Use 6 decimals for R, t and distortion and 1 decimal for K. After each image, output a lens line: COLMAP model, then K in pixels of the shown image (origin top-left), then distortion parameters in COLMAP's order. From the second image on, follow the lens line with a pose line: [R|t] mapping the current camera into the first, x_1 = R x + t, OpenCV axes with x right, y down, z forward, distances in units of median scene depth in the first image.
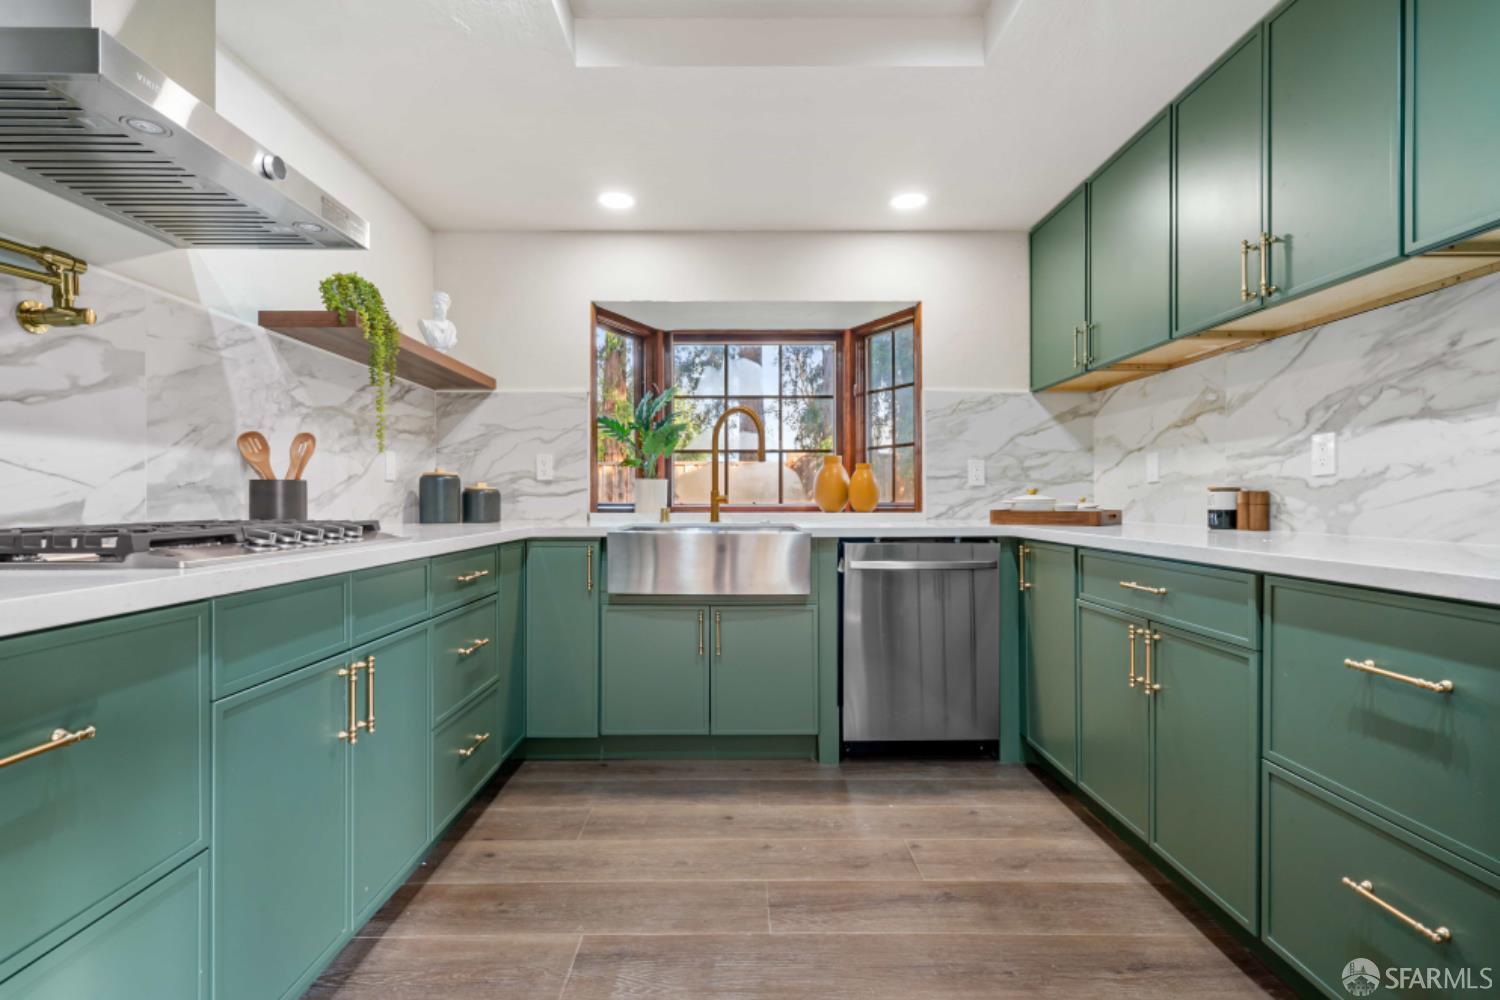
lens RADIAL K [[698.4, 0, 750.9], [0, 698.4, 498.7], [0, 0, 1]] dist [-0.002643, 0.003628]
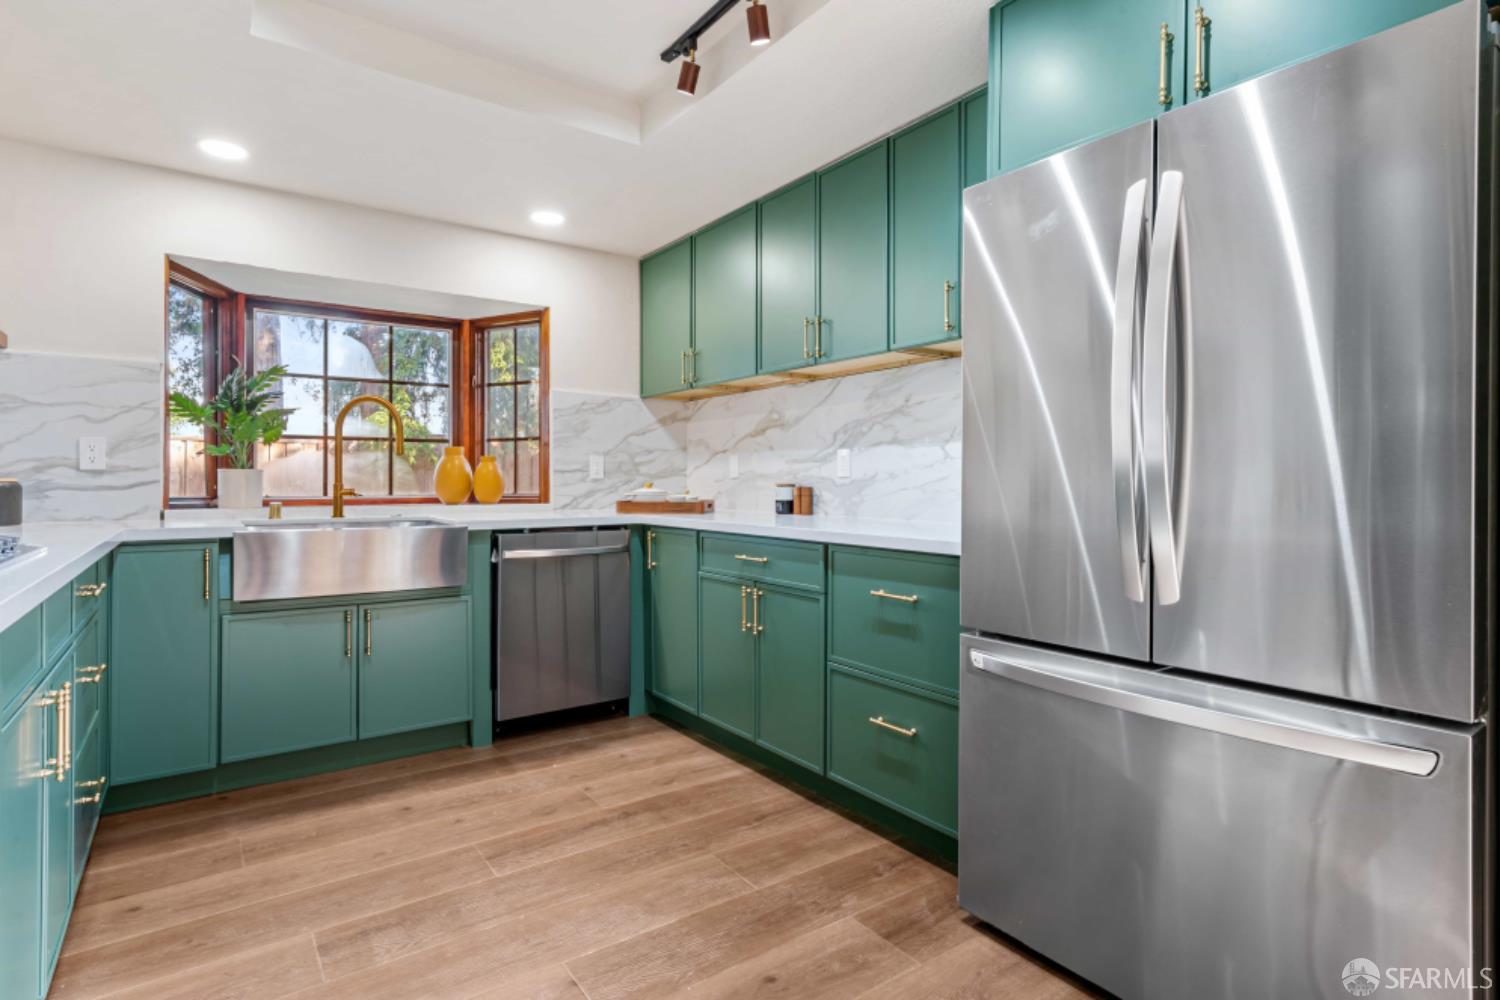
lens RADIAL K [[784.0, 0, 751.2], [0, 784.0, 470.4], [0, 0, 1]] dist [-0.007639, 0.003827]
pose [[0.808504, 0.010037, 0.588405, -0.279190], [-0.003401, 0.999918, -0.012383, -0.022424], [-0.588480, 0.008011, 0.808472, -0.205748]]
